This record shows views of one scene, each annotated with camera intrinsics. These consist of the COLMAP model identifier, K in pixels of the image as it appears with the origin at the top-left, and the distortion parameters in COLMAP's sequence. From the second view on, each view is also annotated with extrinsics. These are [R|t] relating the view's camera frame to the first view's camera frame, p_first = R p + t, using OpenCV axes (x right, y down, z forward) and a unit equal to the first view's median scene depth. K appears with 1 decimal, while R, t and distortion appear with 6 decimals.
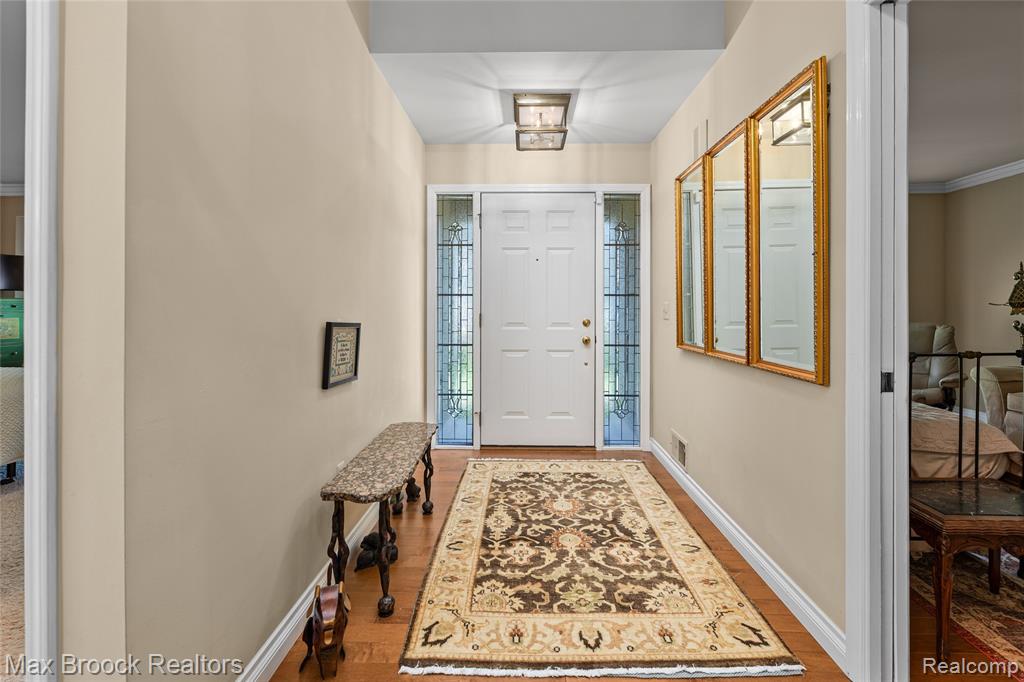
lens RADIAL K [[415.7, 0, 514.0], [0, 415.7, 313.3], [0, 0, 1]] dist [-0.000324, -0.000079]
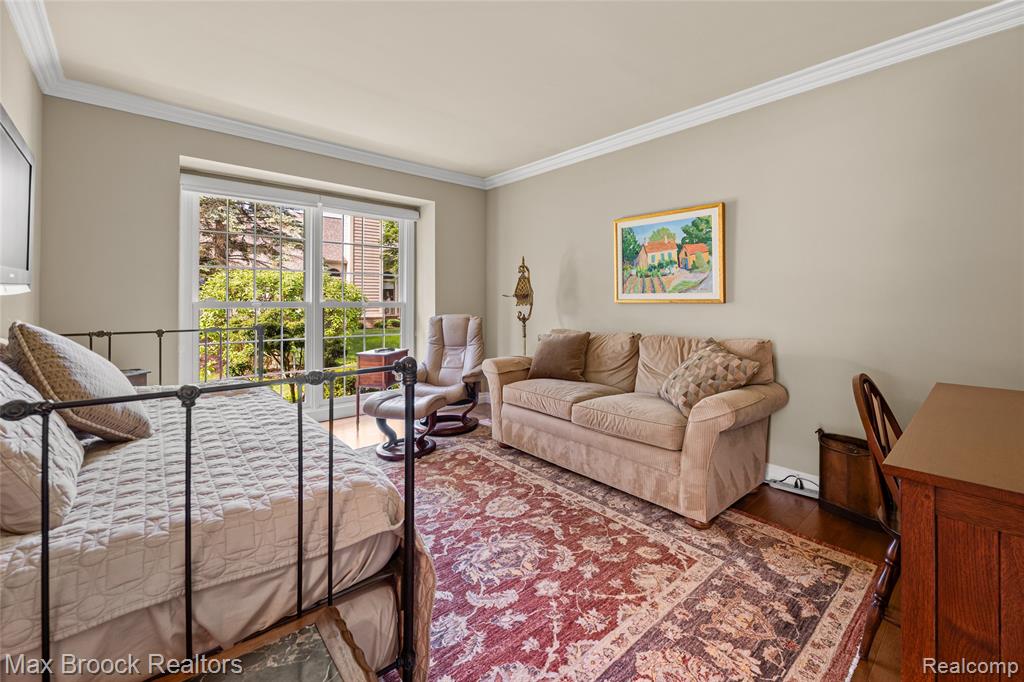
lens RADIAL K [[432.4, 0, 516.9], [0, 432.4, 302.4], [0, 0, 1]] dist [0.000813, 0.000095]
pose [[0.731535, 0.002158, 0.681800, 0.450990], [0.002916, 0.999976, -0.006293, 0.001731], [-0.681798, 0.006592, 0.731511, 0.197211]]
